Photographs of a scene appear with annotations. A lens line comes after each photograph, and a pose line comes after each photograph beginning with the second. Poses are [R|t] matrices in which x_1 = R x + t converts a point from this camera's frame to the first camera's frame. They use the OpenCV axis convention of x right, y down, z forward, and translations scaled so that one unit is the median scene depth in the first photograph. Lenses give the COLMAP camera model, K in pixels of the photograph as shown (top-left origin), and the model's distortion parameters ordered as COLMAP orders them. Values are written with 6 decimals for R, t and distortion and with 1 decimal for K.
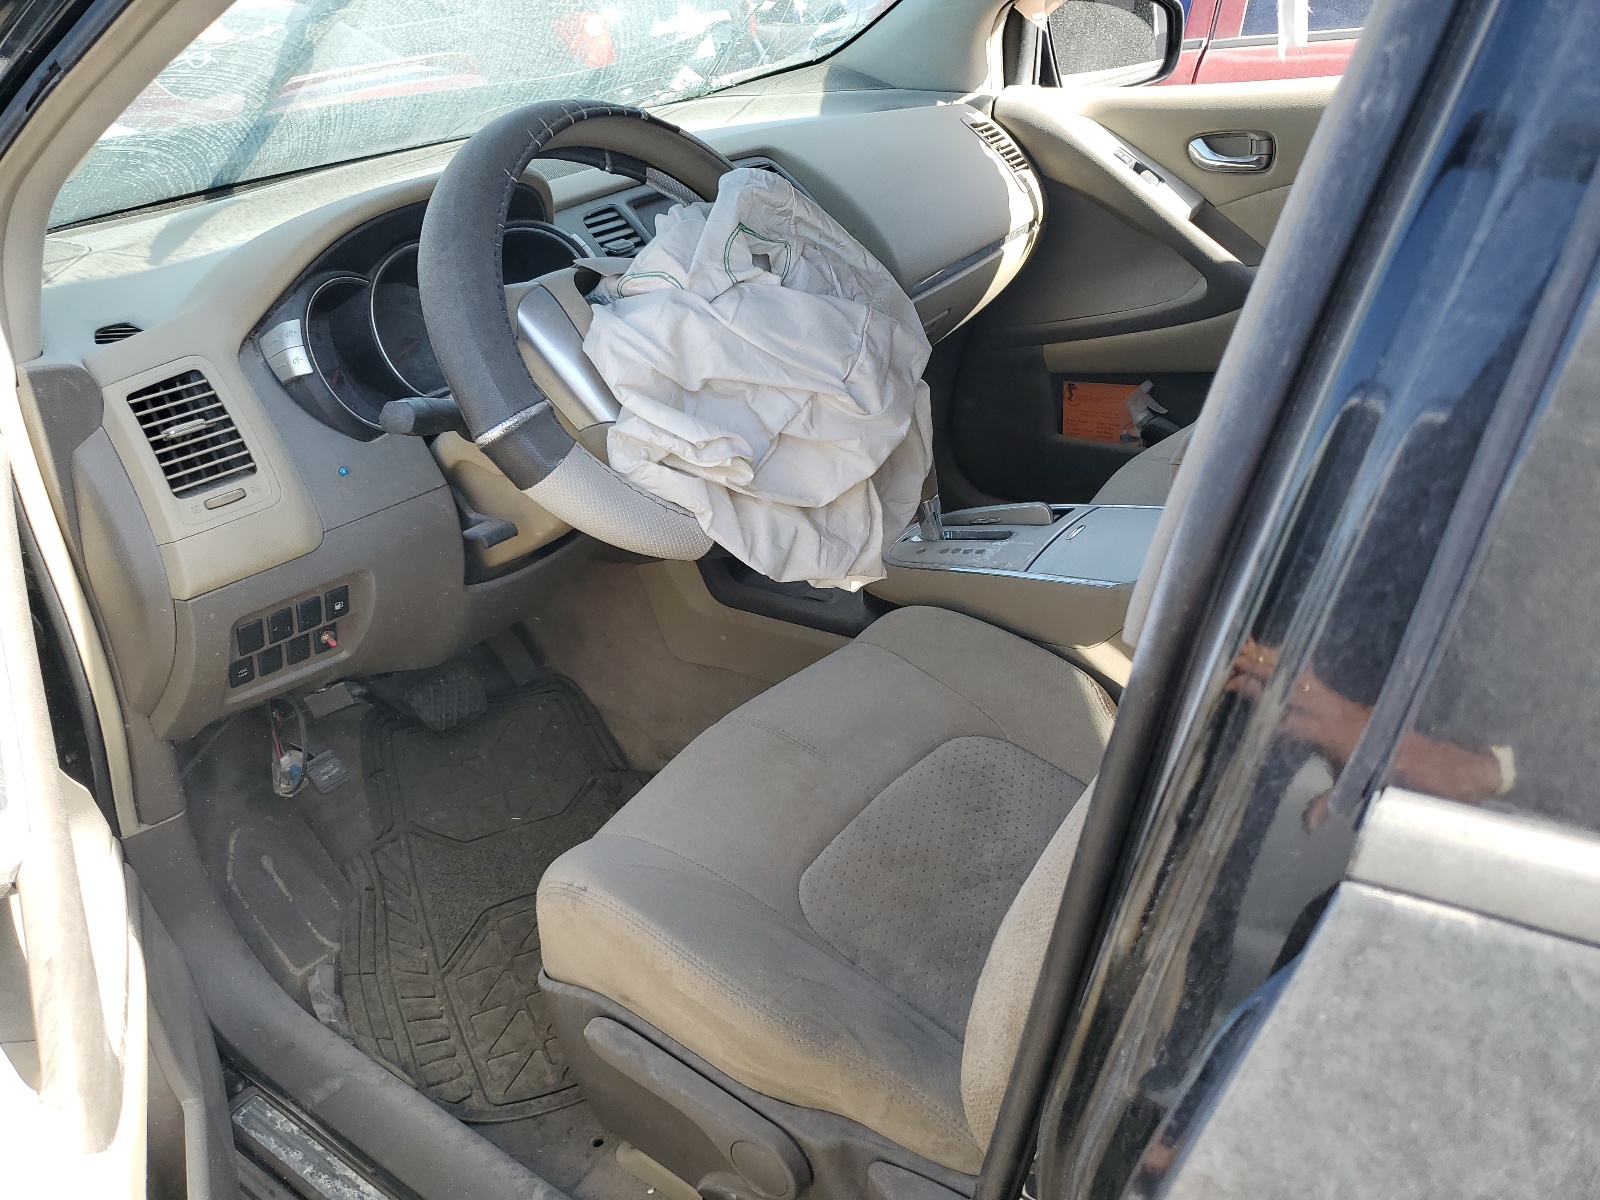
lens RADIAL K [[1193.2, 0, 800.0], [0, 1193.2, 600.0], [0, 0, 1]] dist [0.003713, 0.001099]
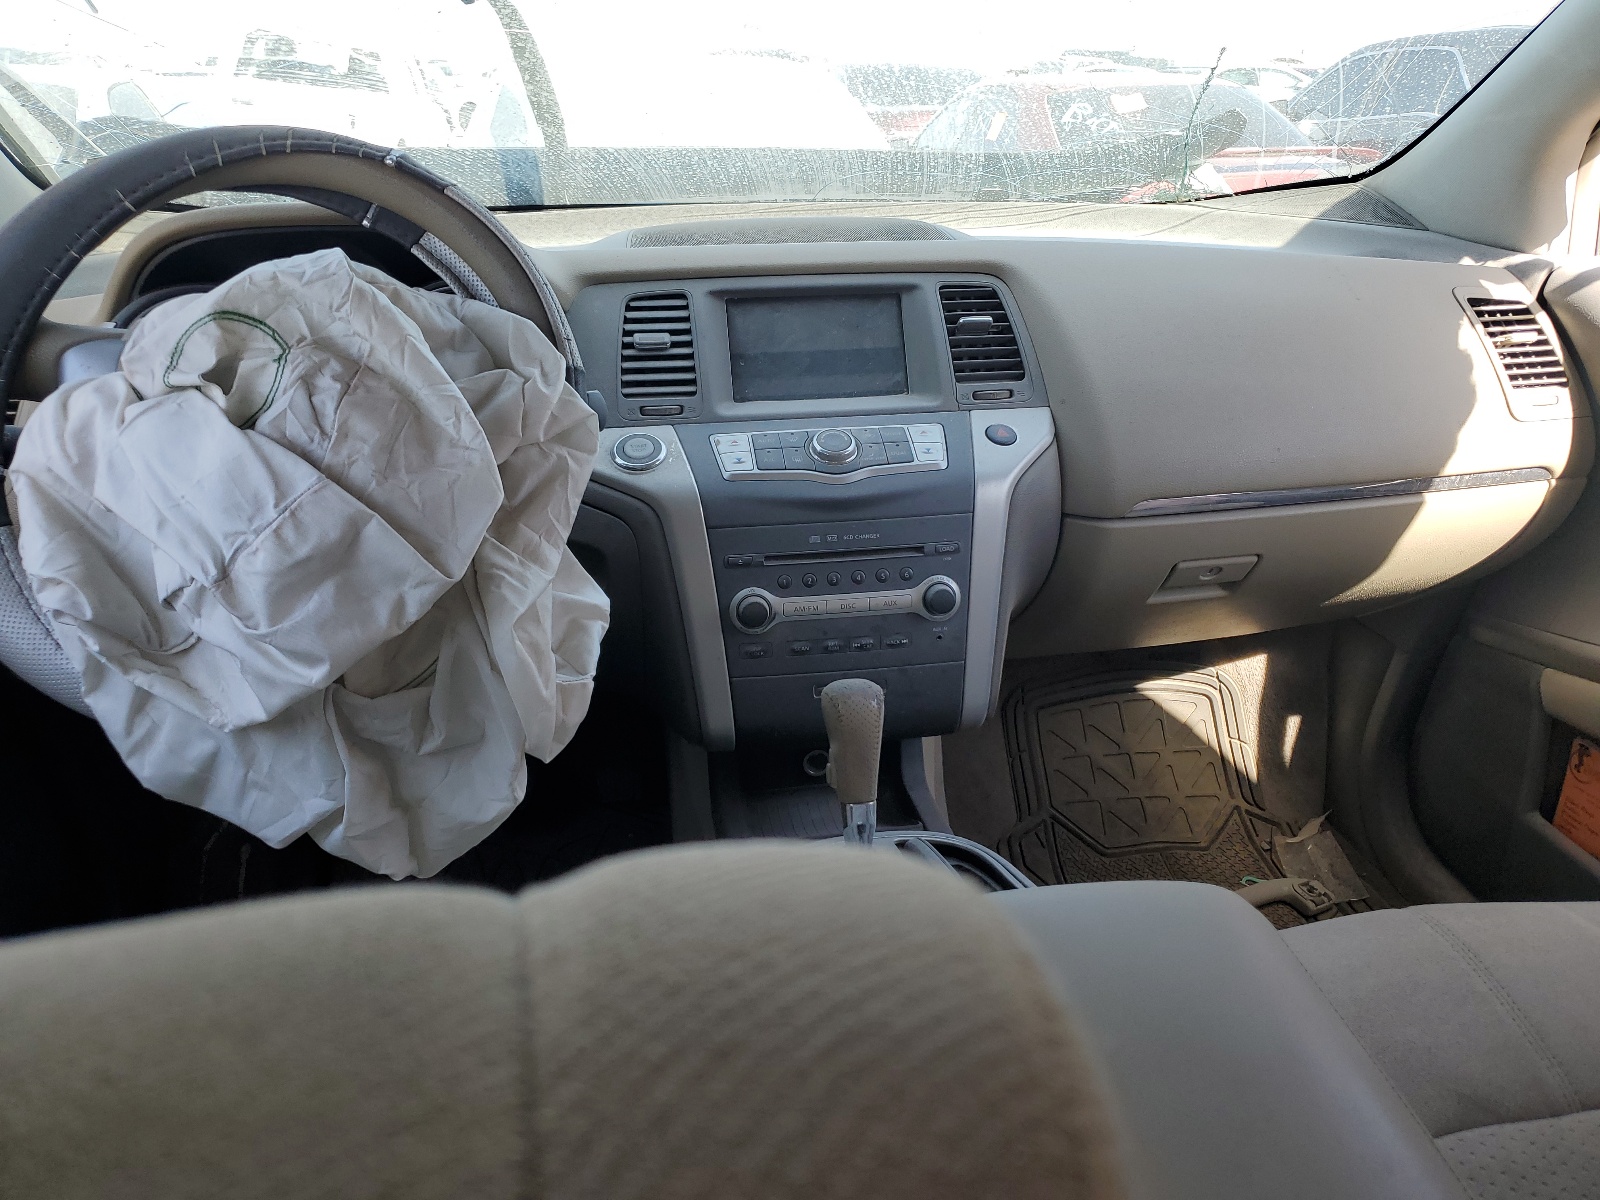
lens RADIAL K [[1213.9, 0, 800.0], [0, 1213.9, 600.0], [0, 0, 1]] dist [-0.007835, -0.002930]
pose [[0.724064, 0.334134, -0.603395, 0.316156], [-0.375343, 0.924828, 0.061724, -0.154354], [0.578661, 0.181788, 0.795050, 0.311319]]
